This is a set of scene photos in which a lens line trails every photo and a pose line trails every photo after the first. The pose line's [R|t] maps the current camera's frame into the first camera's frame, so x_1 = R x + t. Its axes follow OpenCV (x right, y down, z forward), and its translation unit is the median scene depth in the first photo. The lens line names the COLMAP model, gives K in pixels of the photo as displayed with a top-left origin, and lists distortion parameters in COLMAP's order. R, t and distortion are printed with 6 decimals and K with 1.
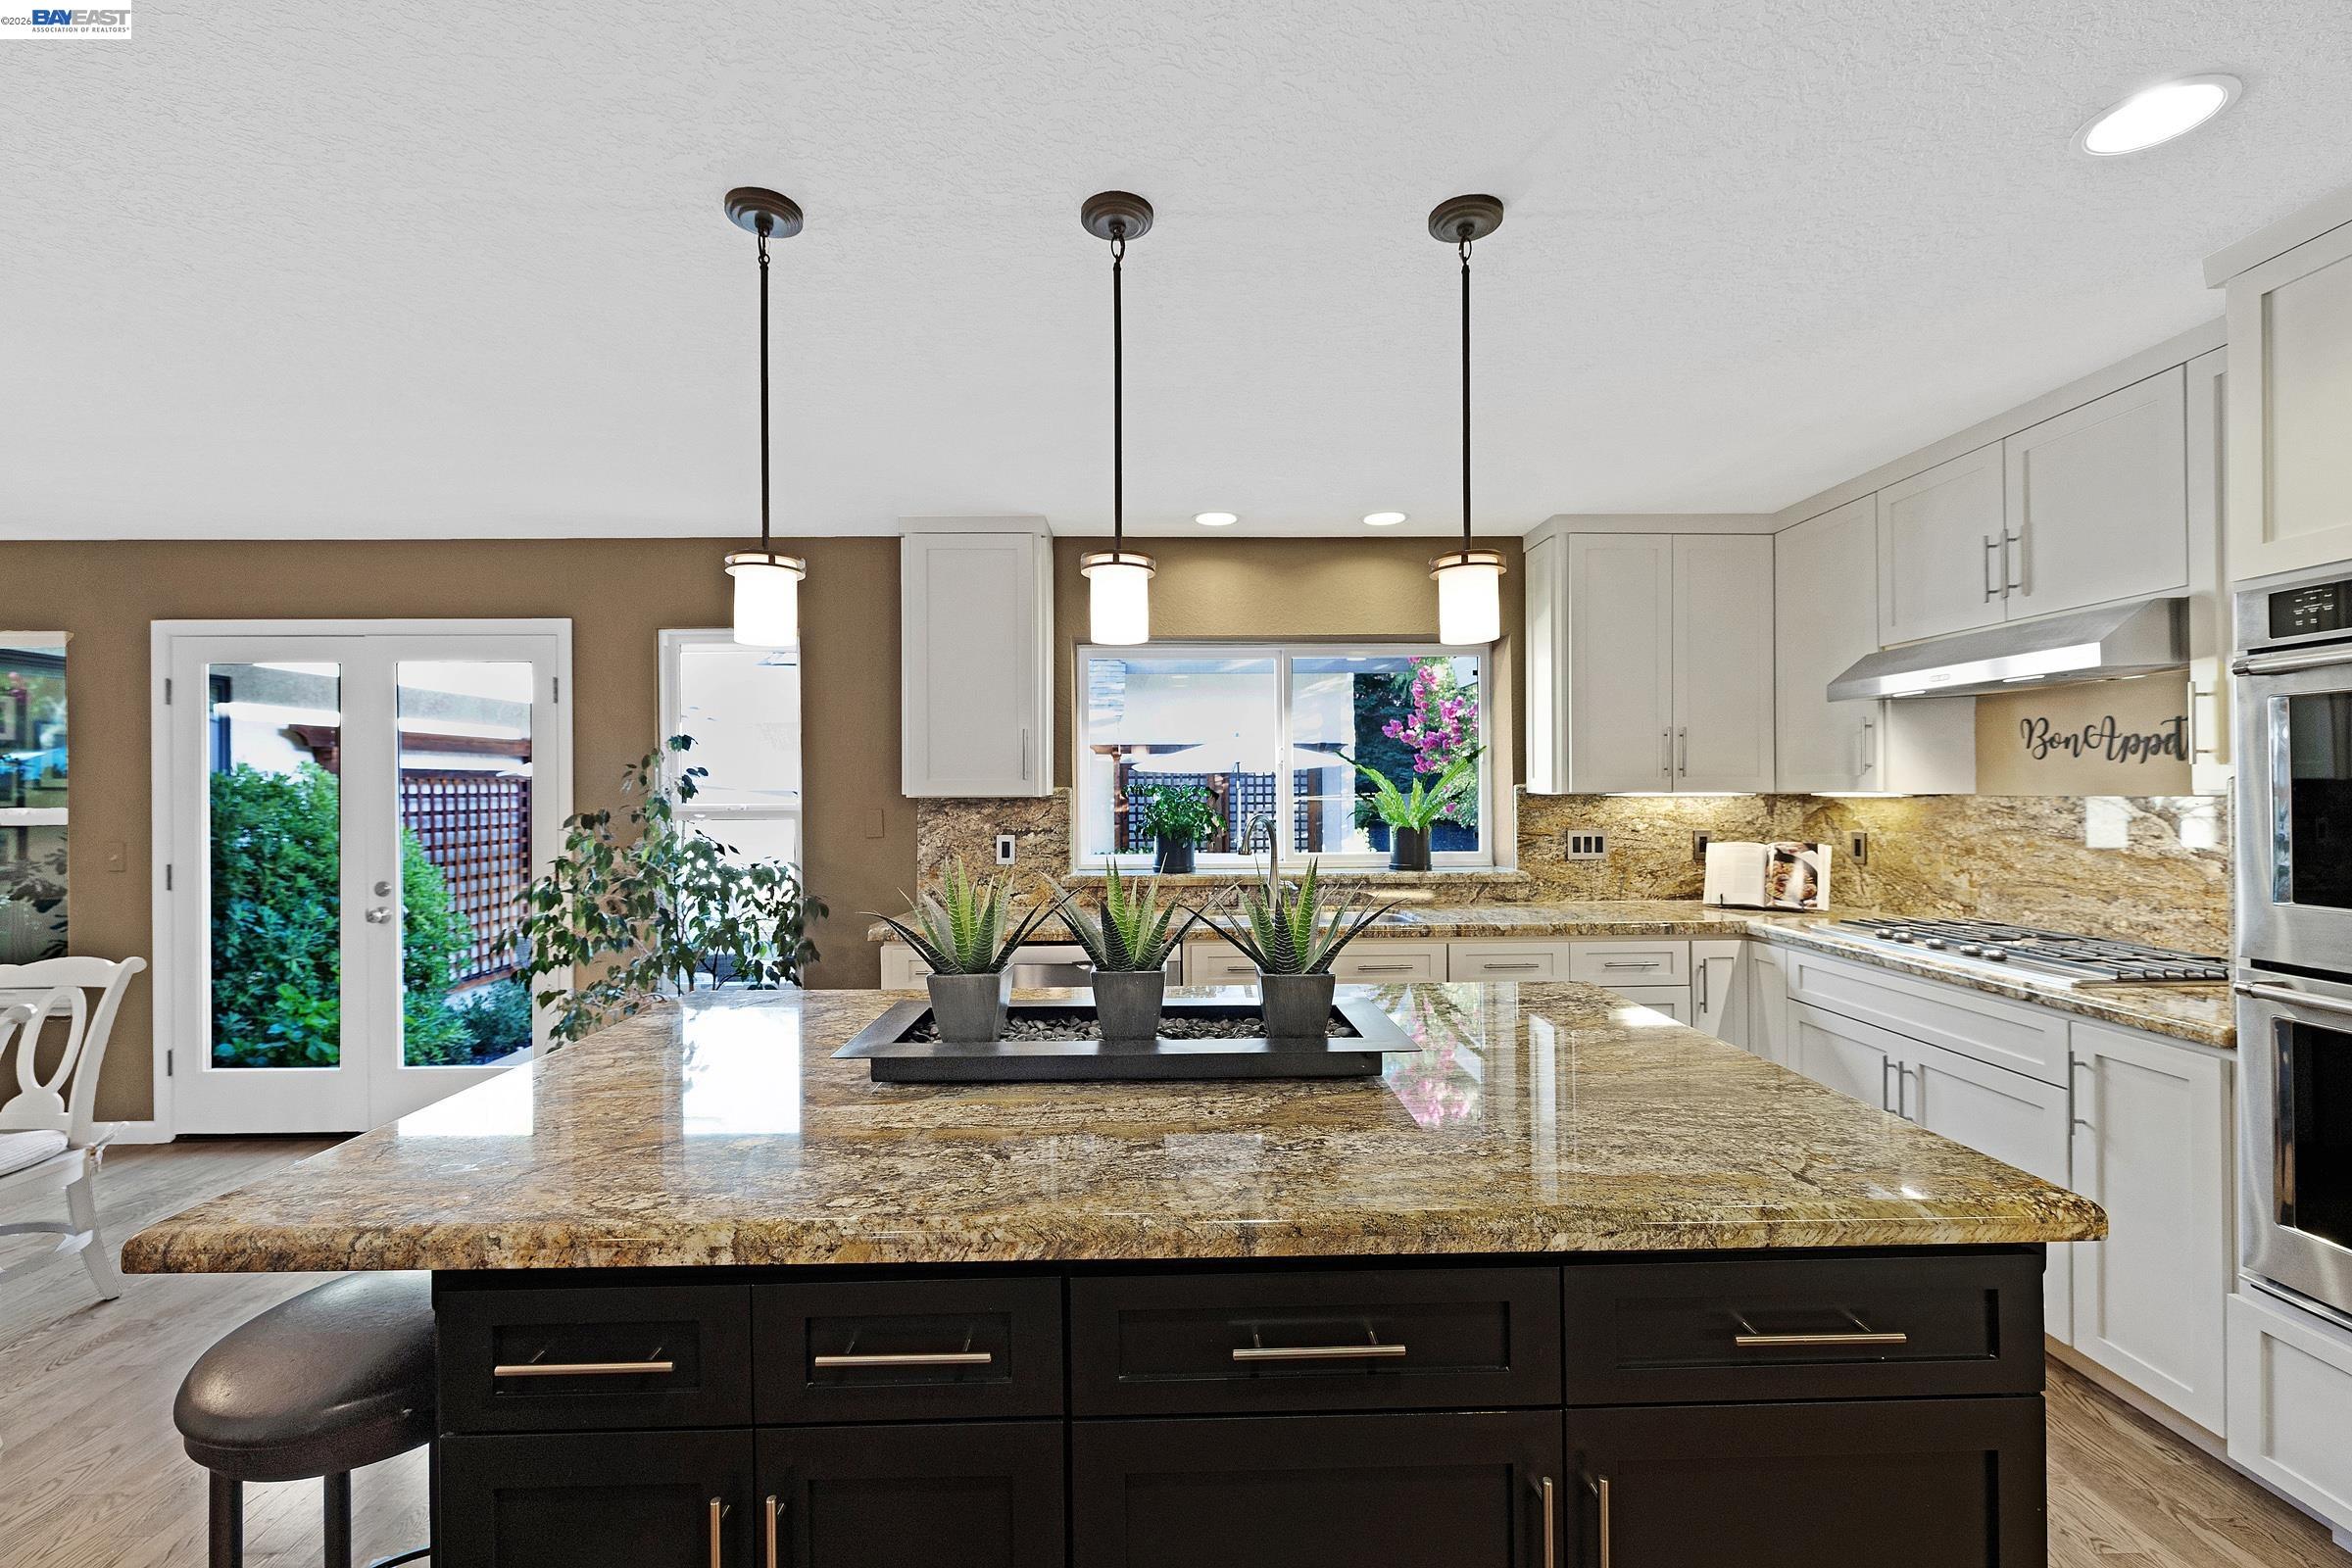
lens RADIAL K [[982.9, 0, 1176.0], [0, 982.9, 784.0], [0, 0, 1]] dist [-0.003804, -0.000660]
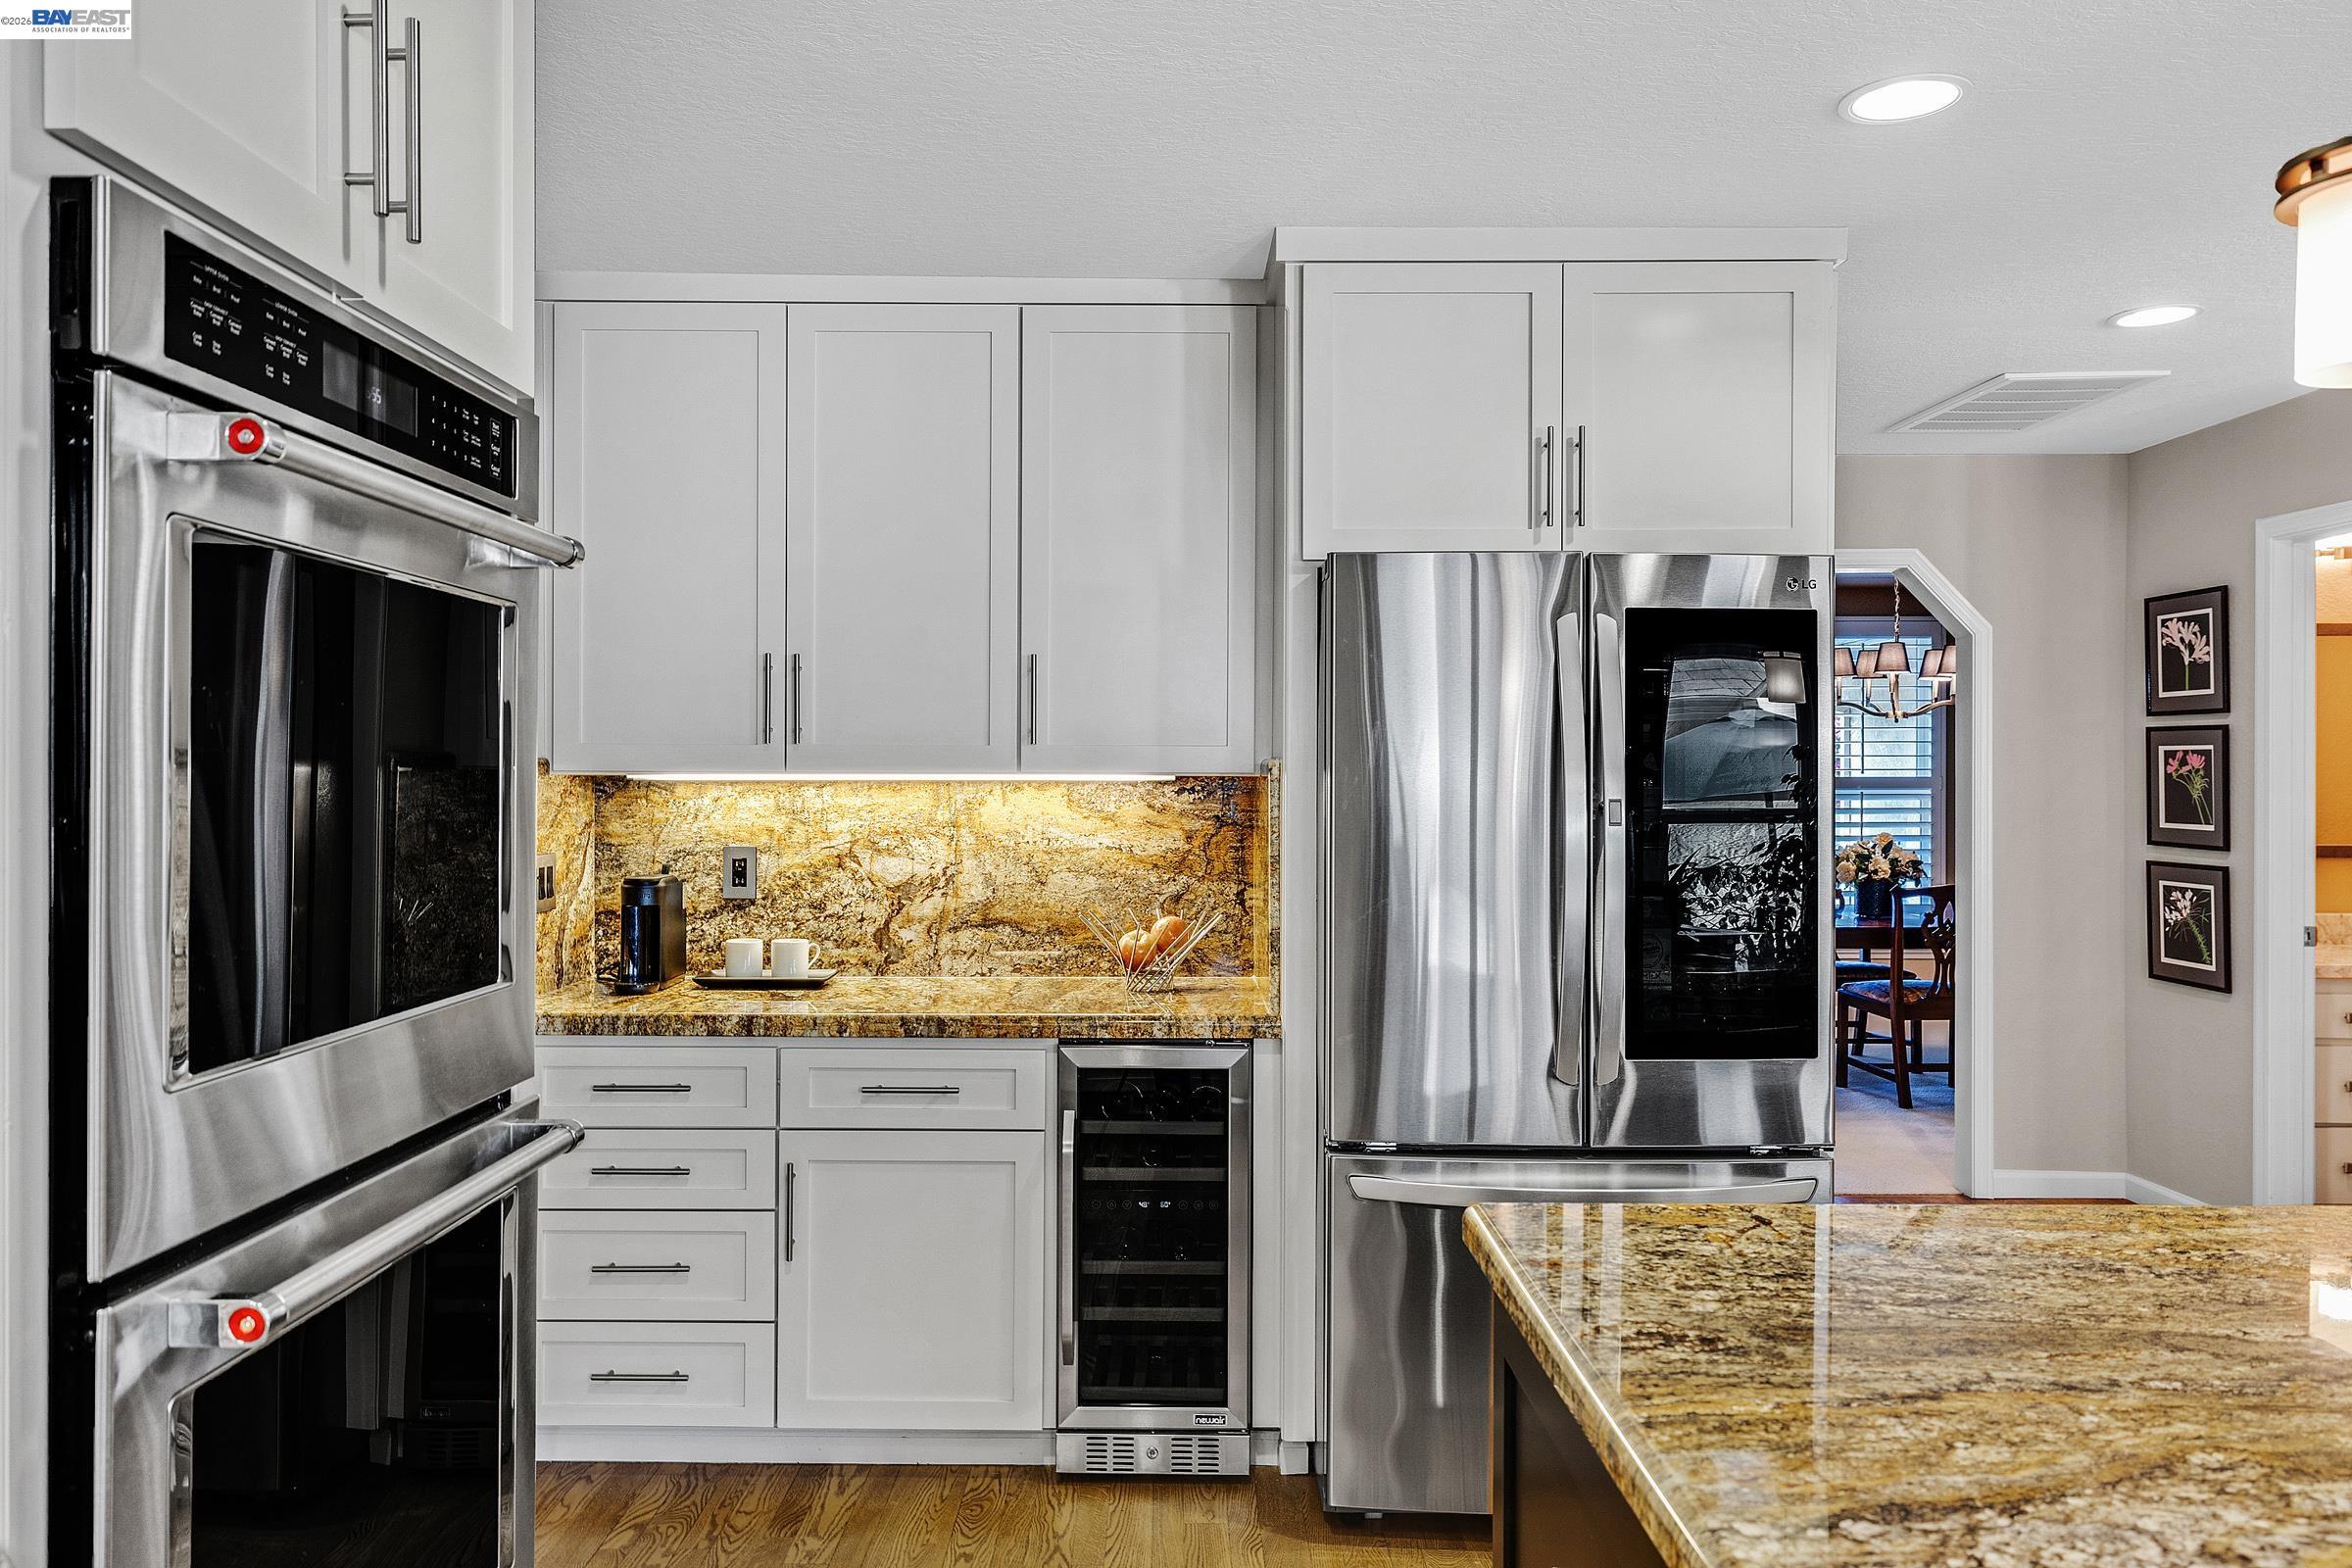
lens RADIAL K [[1611.1, 0, 1176.0], [0, 1611.1, 784.0], [0, 0, 1]] dist [0.009810, -0.003656]
pose [[-0.999723, 0.008077, 0.022121, 0.949637], [0.008152, 0.999961, 0.003306, 0.007097], [-0.022093, 0.003485, -0.999750, 2.060406]]
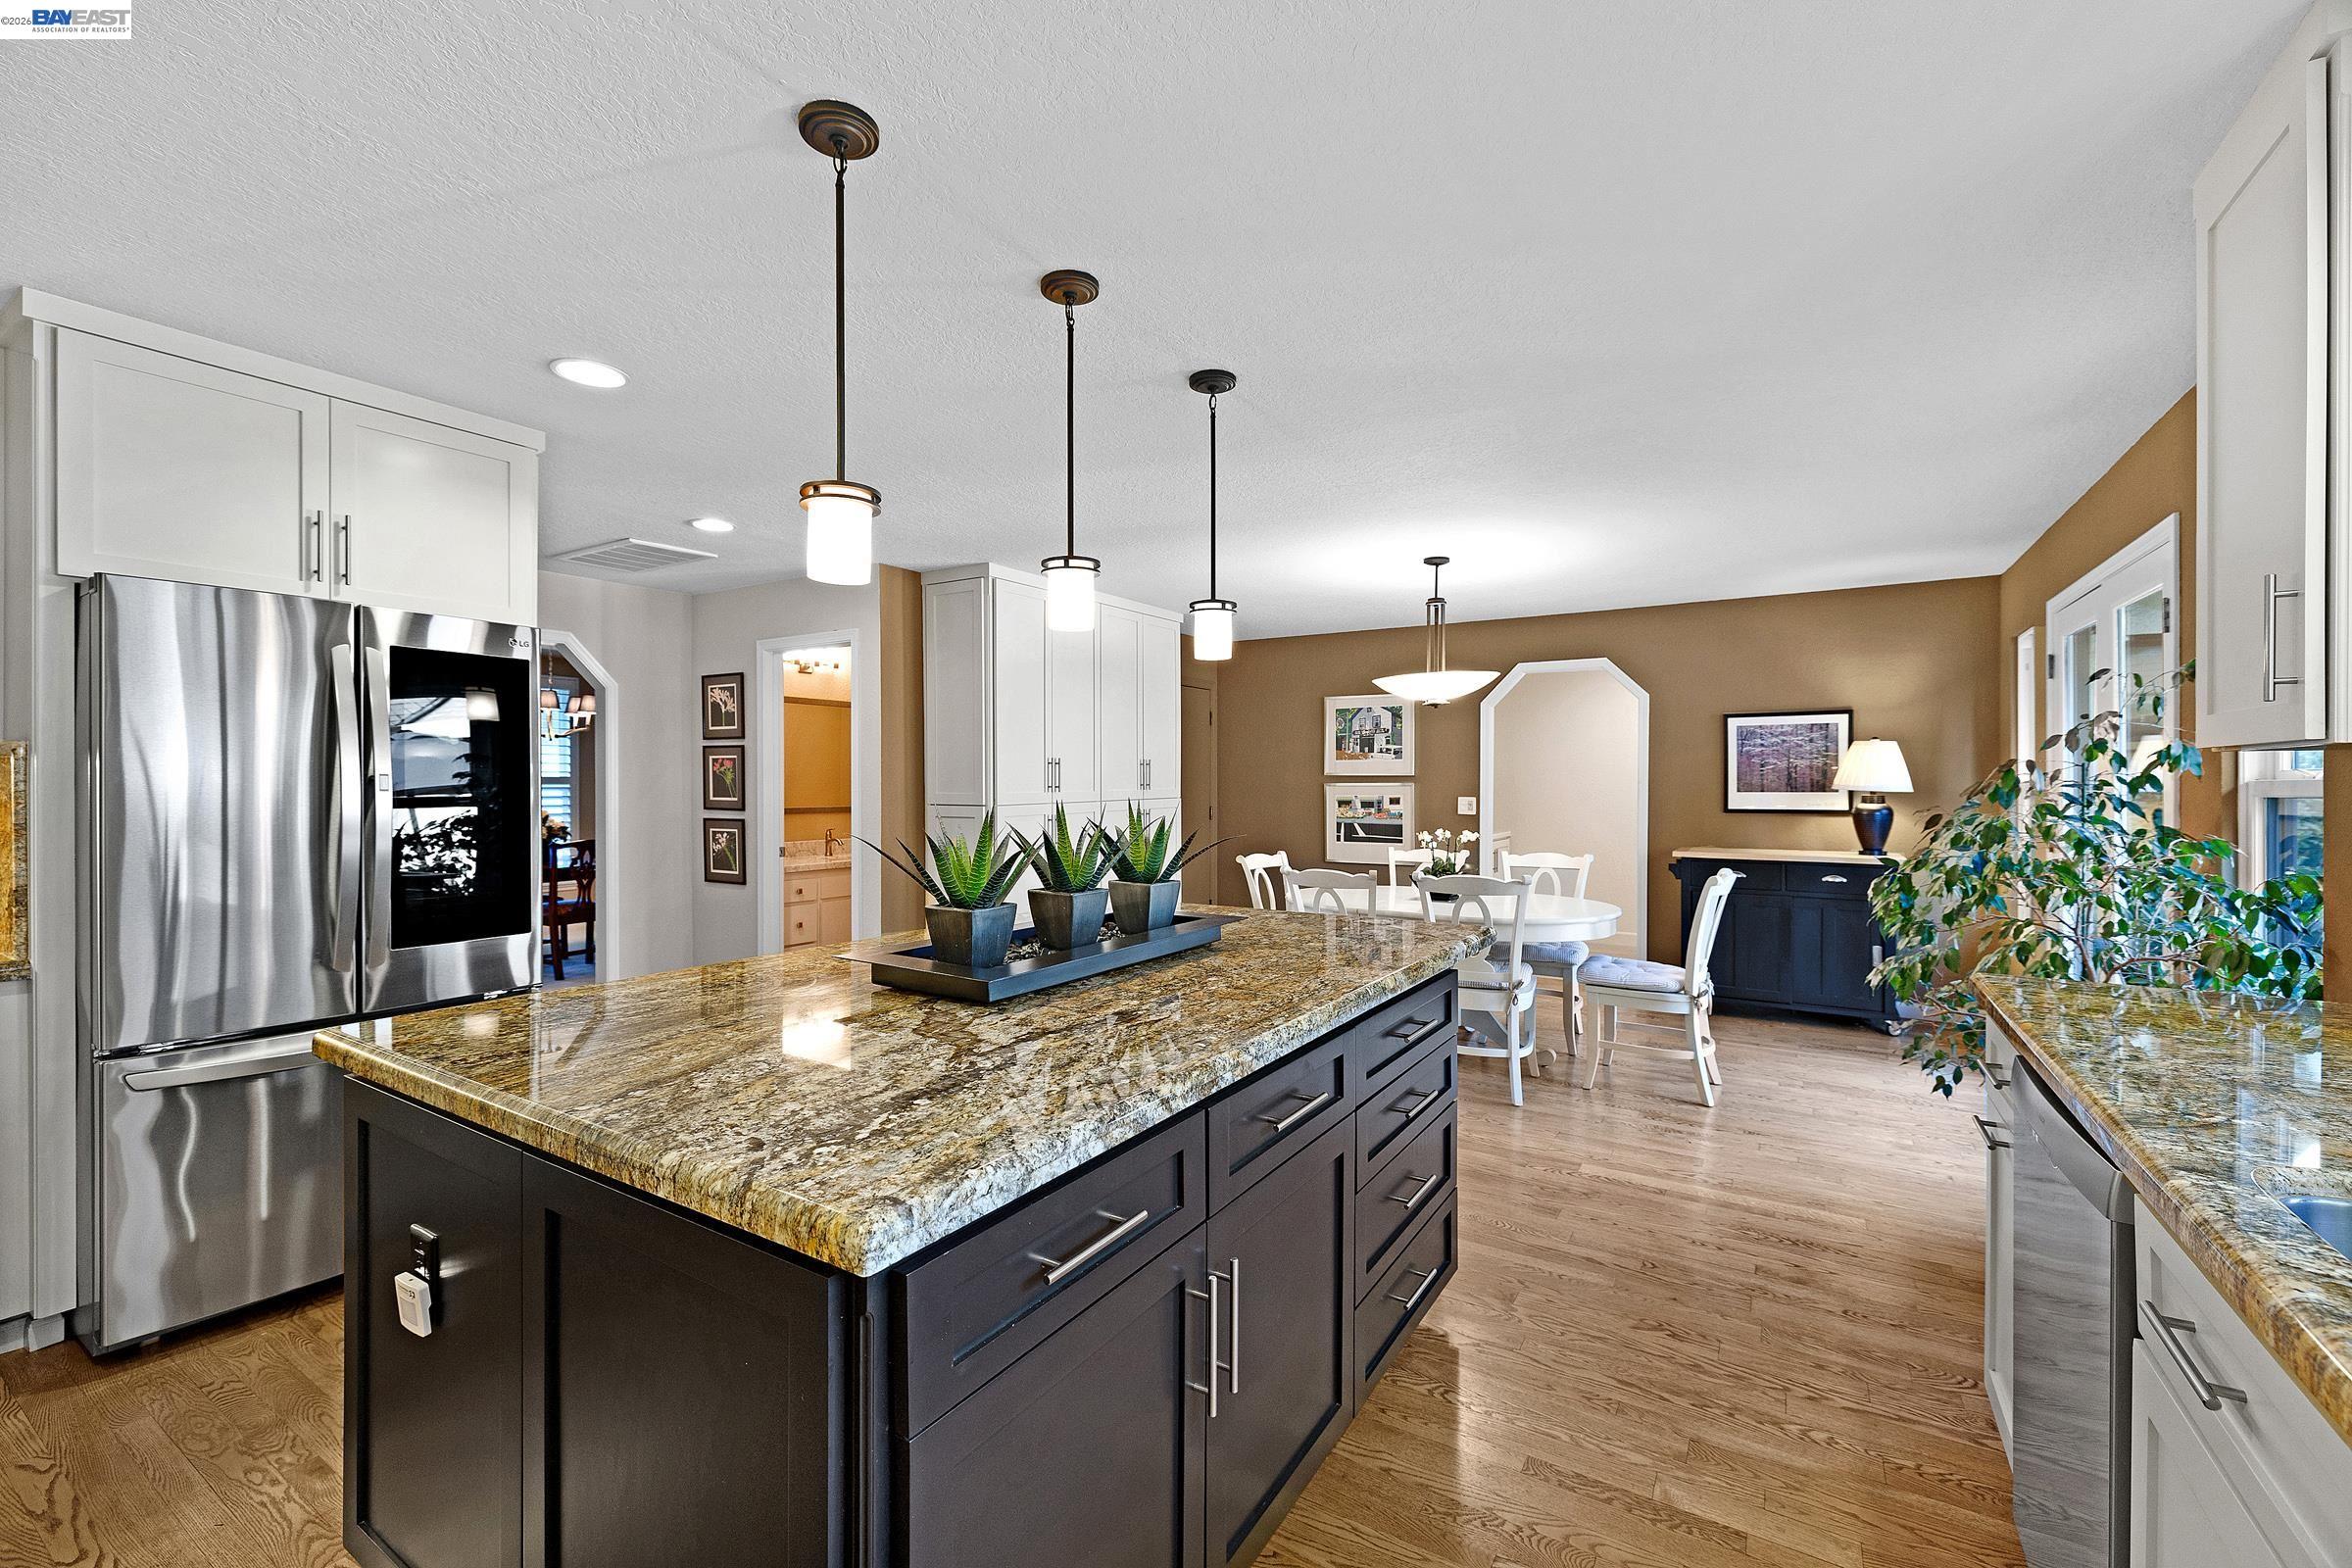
lens RADIAL K [[982.9, 0, 1176.0], [0, 982.9, 784.0], [0, 0, 1]] dist [-0.003804, -0.000660]
pose [[-0.553734, 0.009778, -0.832636, 1.132592], [0.008352, 0.999946, 0.006189, 0.055156], [0.832651, -0.003527, -0.553786, 2.243457]]
